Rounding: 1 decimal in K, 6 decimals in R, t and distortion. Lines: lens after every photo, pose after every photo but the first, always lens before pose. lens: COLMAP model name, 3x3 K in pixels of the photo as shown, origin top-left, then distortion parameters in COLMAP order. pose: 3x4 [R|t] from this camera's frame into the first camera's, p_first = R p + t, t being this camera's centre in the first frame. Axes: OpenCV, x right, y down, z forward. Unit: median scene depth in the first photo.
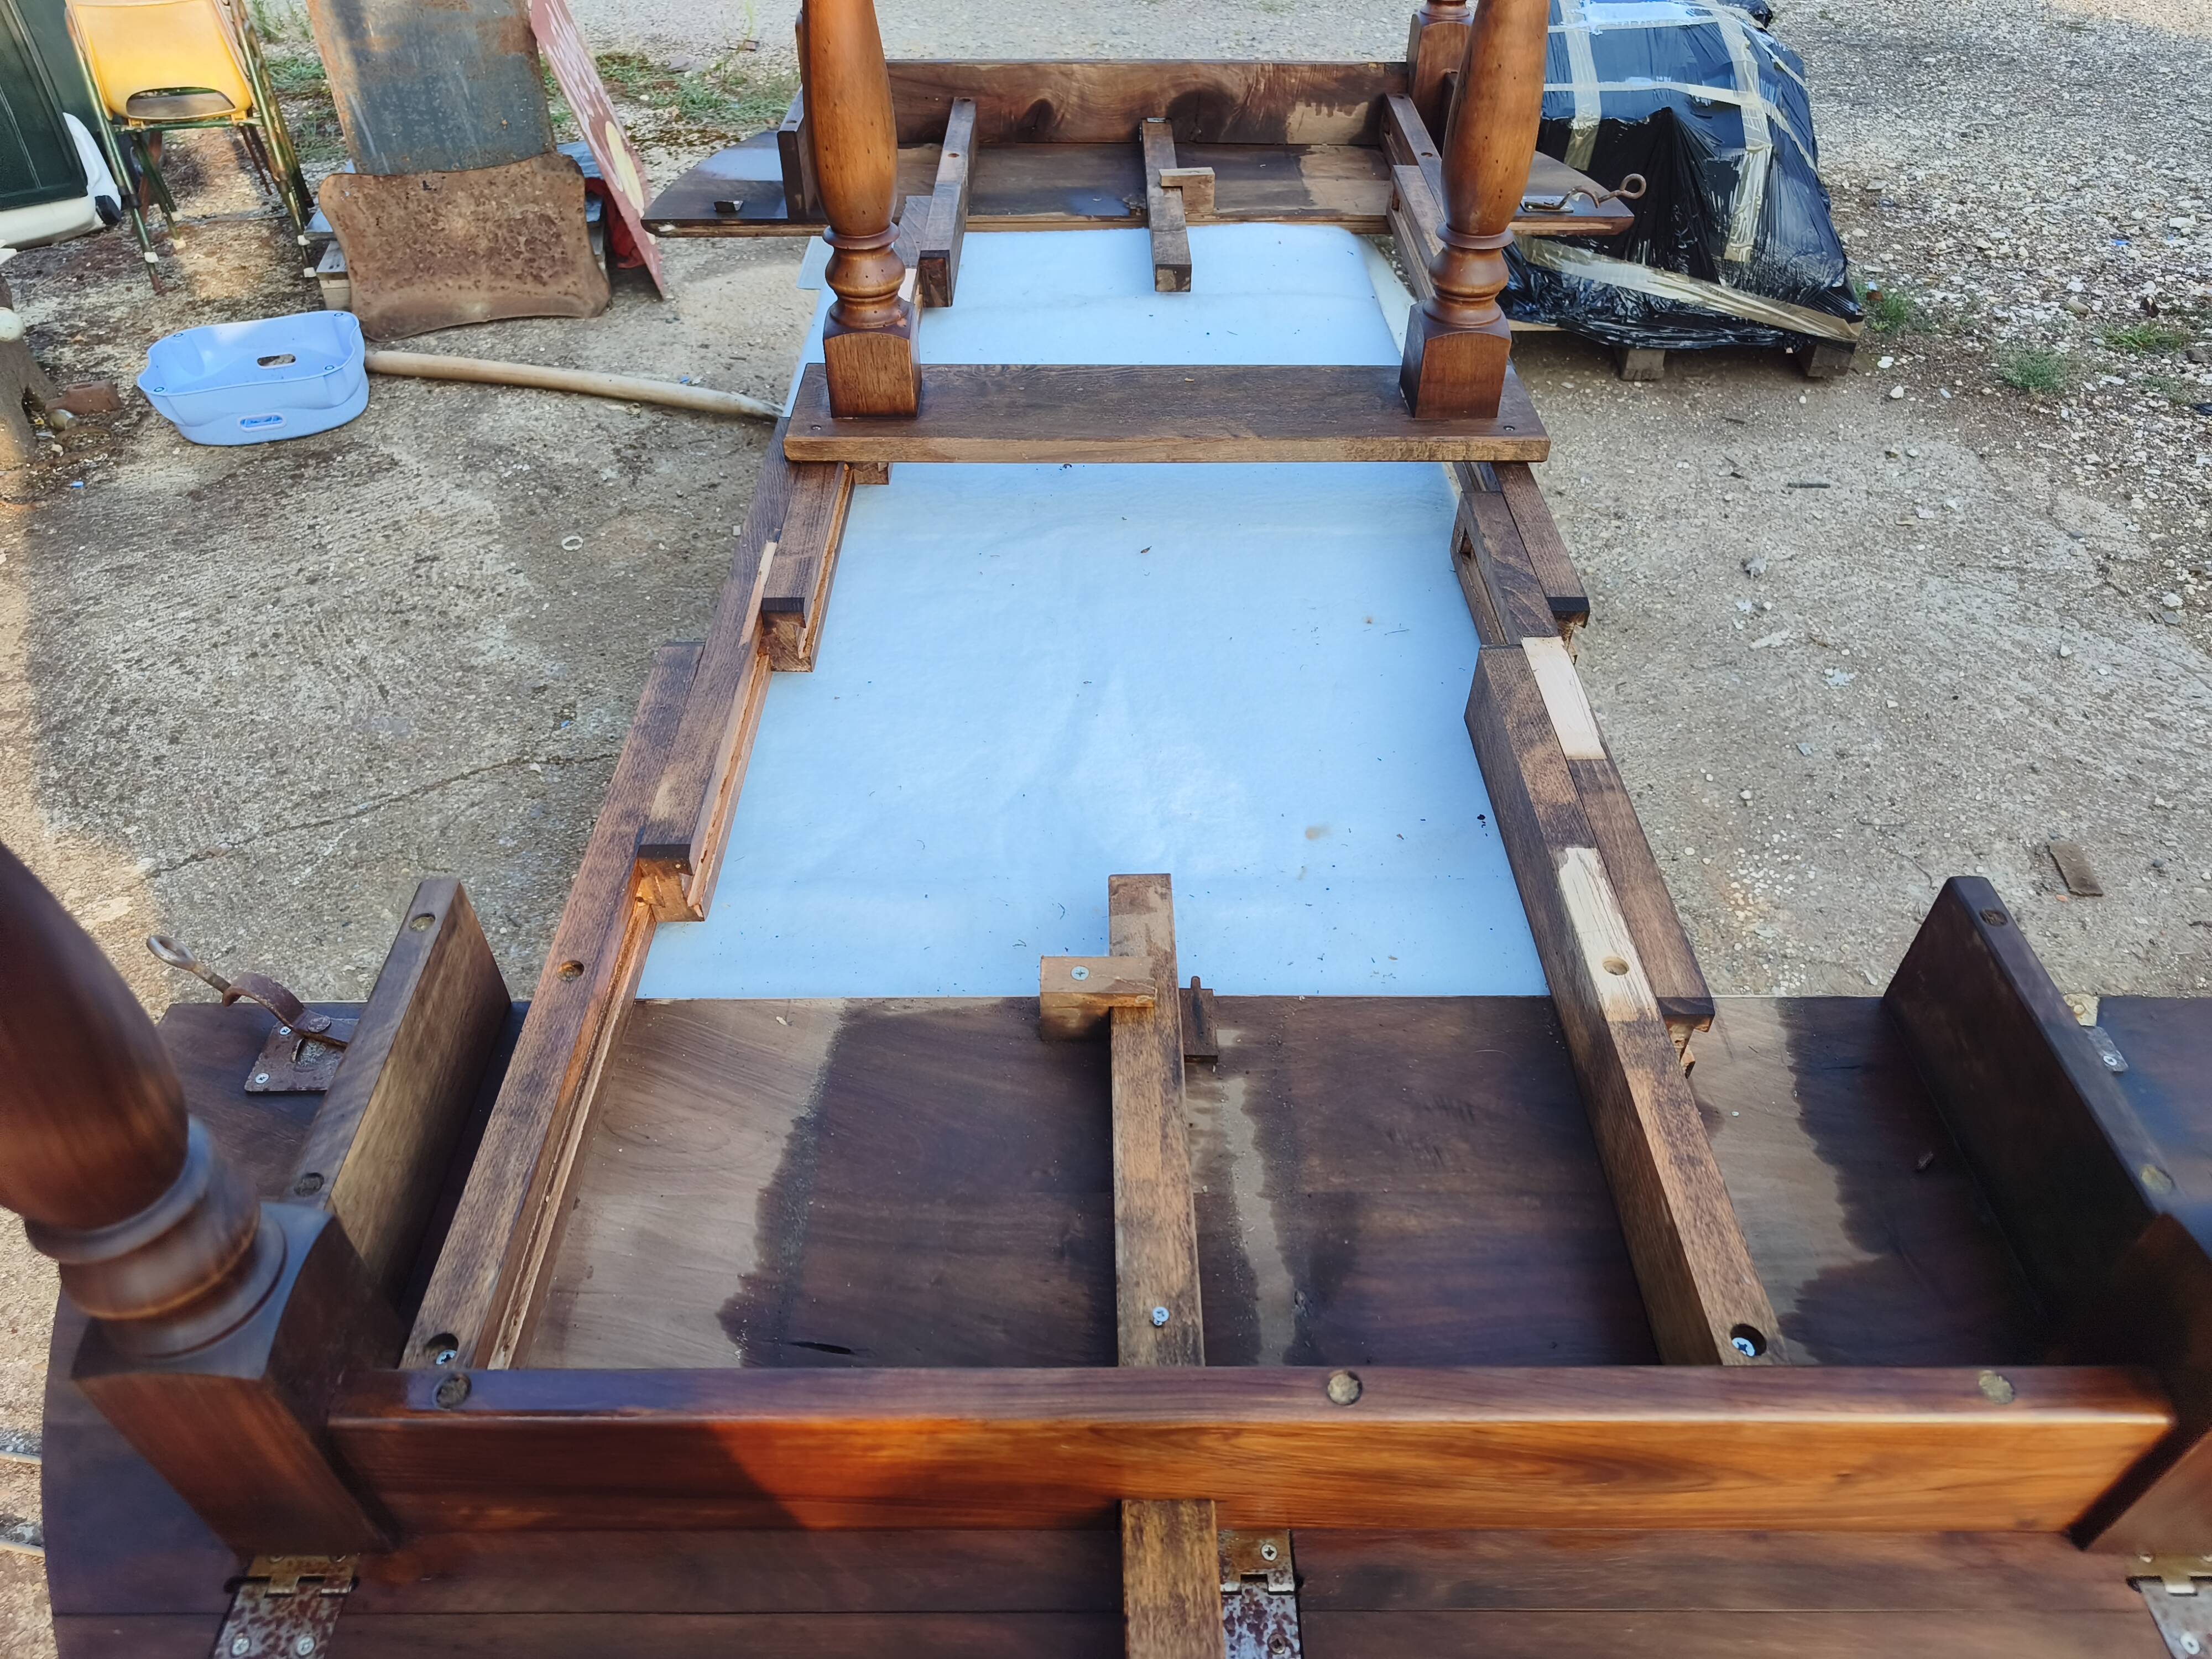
lens RADIAL K [[1504.2, 0, 1091.0], [0, 1504.2, 822.2], [0, 0, 1]] dist [0.000371, -0.001312]
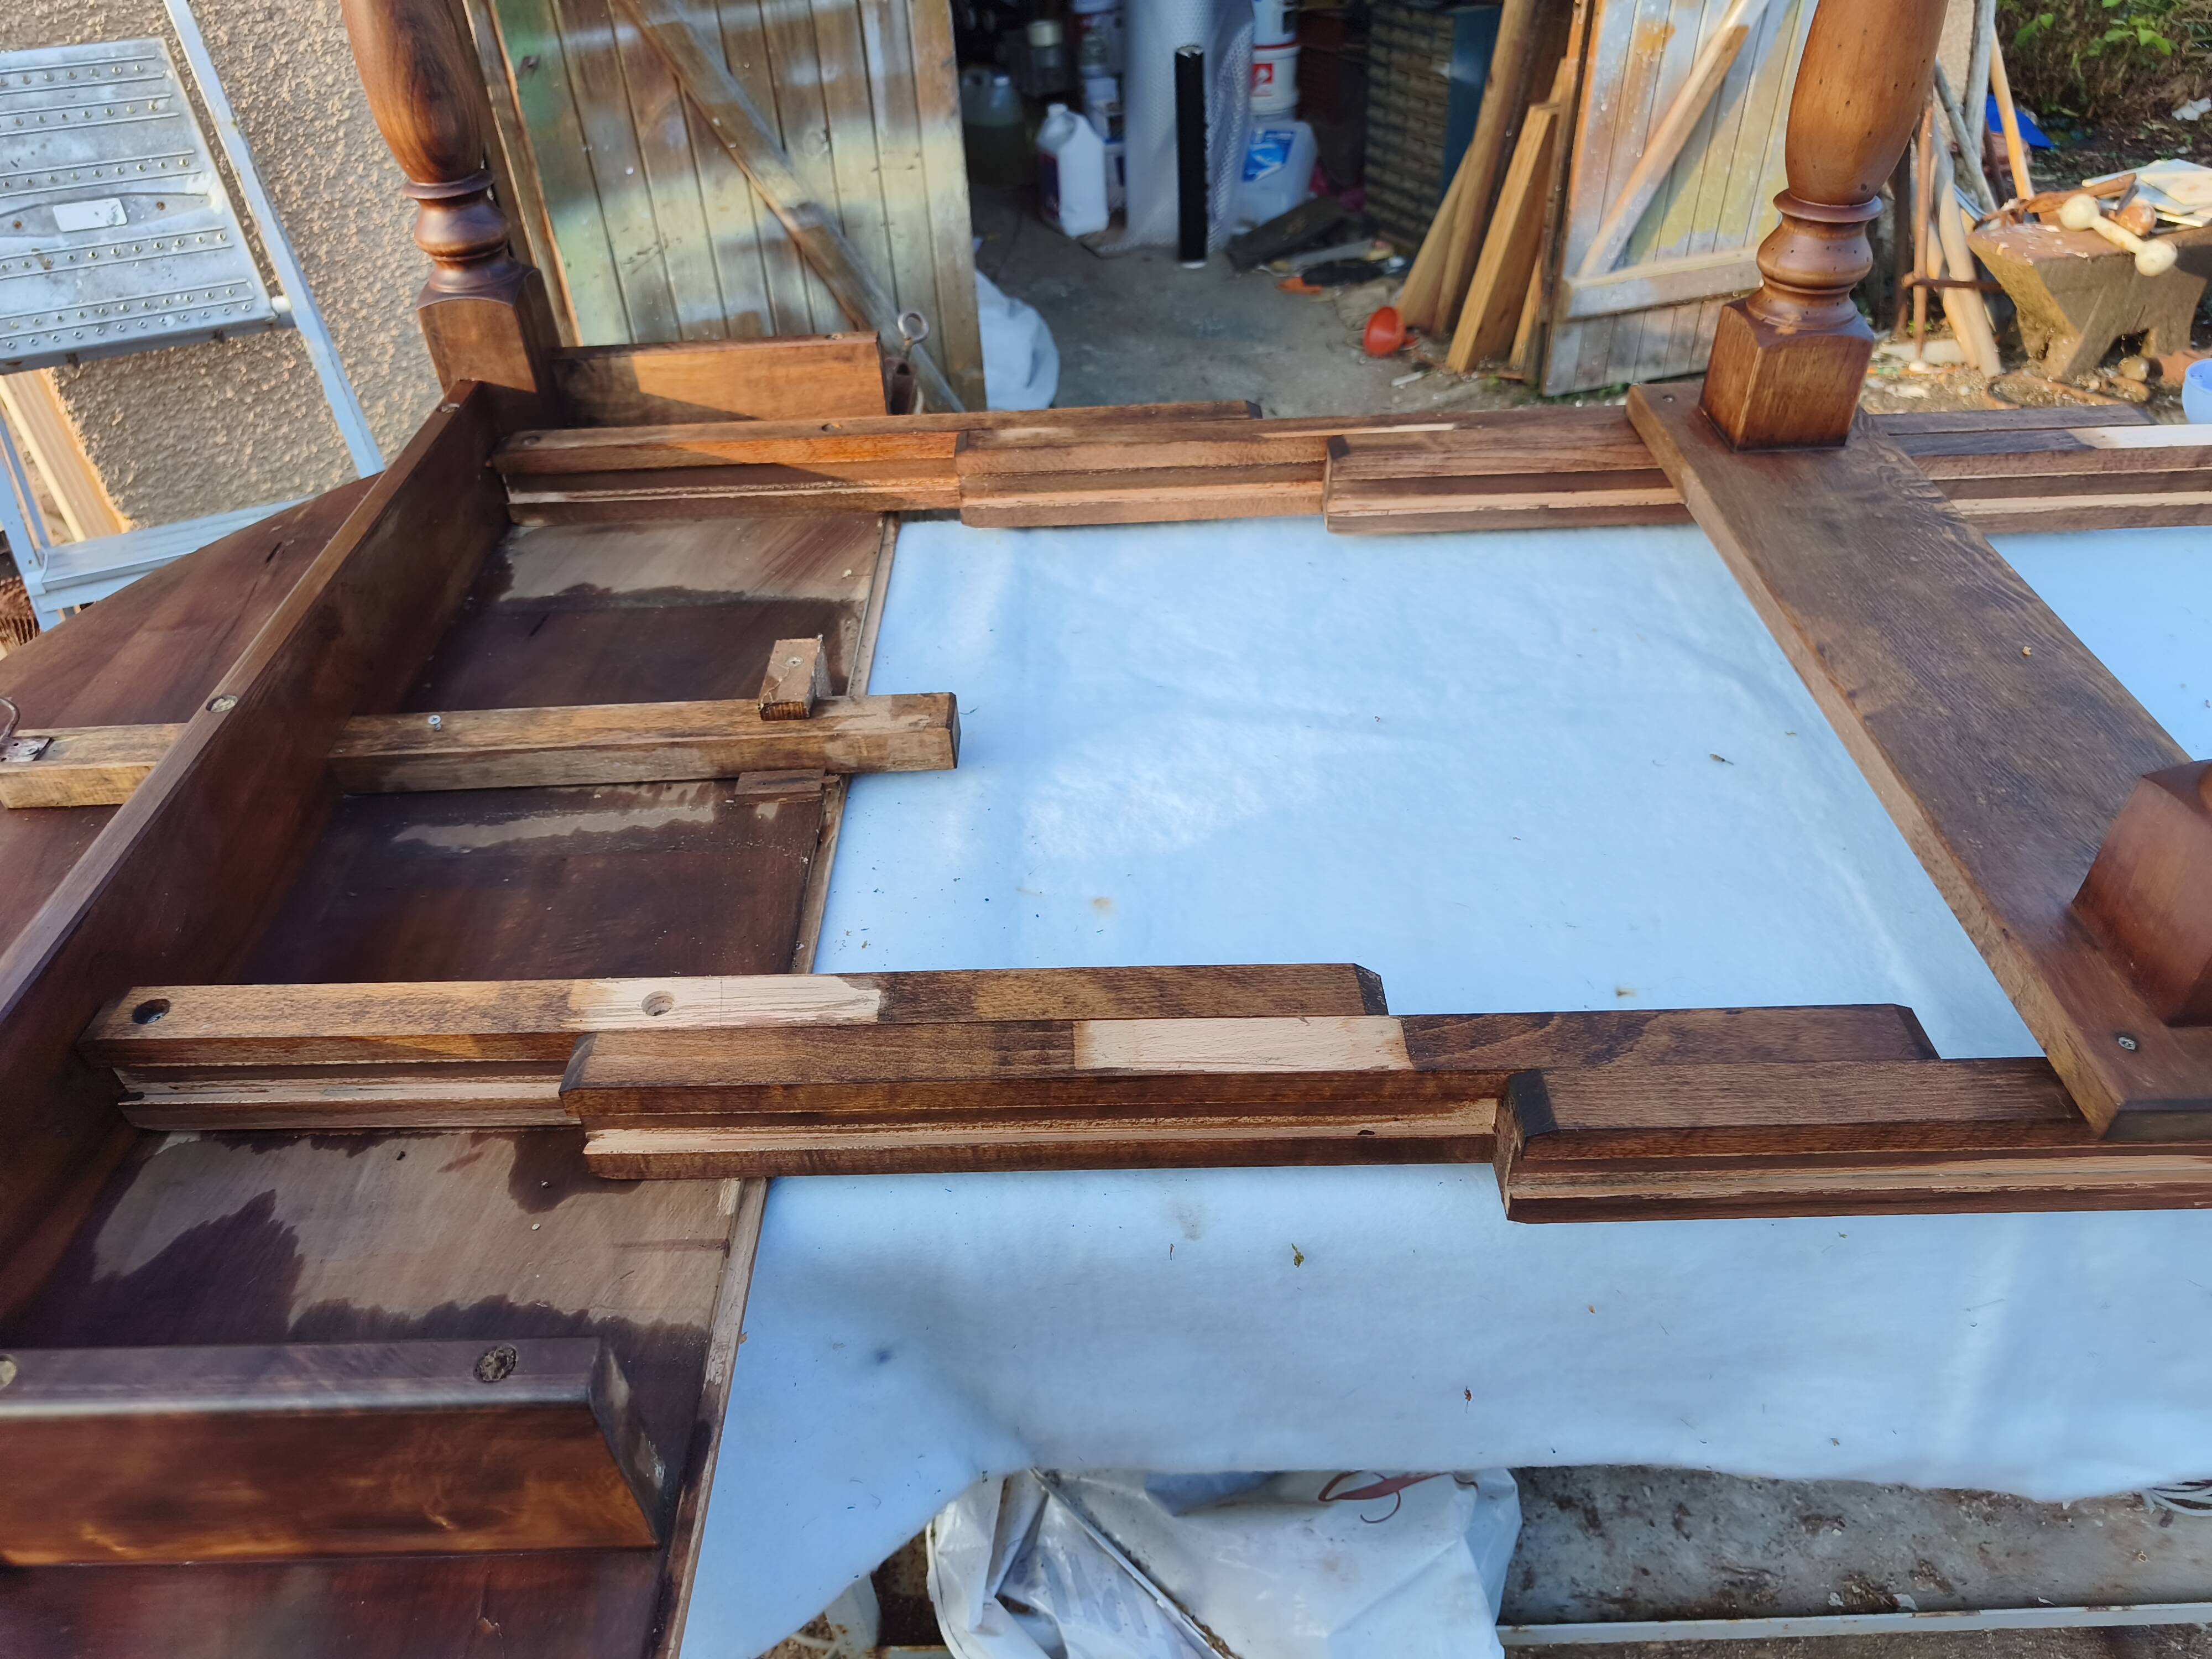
lens RADIAL K [[1504.2, 0, 1091.0], [0, 1504.2, 822.2], [0, 0, 1]] dist [0.000371, -0.001312]
pose [[-0.000572, 0.636172, -0.771547, 0.691306], [-0.635911, 0.595220, 0.491254, -0.379734], [0.771762, 0.490917, 0.404208, 0.624785]]
